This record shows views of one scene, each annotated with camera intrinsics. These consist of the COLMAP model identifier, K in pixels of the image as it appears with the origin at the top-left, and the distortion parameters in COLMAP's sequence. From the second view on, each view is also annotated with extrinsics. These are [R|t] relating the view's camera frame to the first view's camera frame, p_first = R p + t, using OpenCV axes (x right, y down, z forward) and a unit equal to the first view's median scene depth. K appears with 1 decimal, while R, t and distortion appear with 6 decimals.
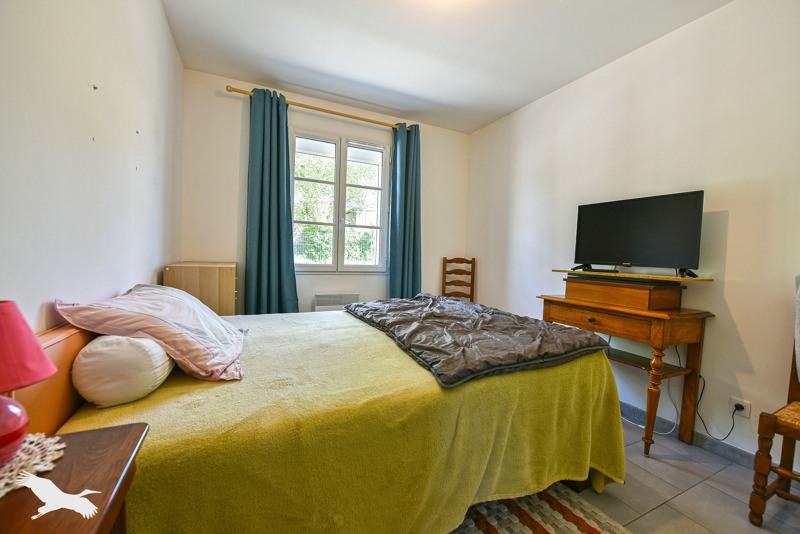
lens RADIAL K [[313.2, 0, 400.0], [0, 313.2, 267.0], [0, 0, 1]] dist [-0.021167, -0.000062]
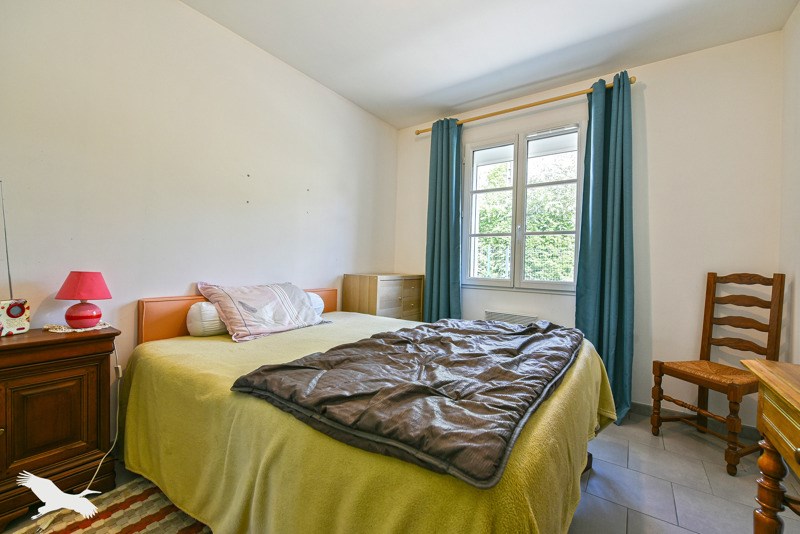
lens RADIAL K [[313.2, 0, 400.0], [0, 313.2, 267.0], [0, 0, 1]] dist [-0.021167, -0.000062]
pose [[0.500267, -0.014836, -0.865744, 0.386557], [-0.043948, 0.998129, -0.042500, 0.007643], [0.864755, 0.059309, 0.498679, 0.291581]]
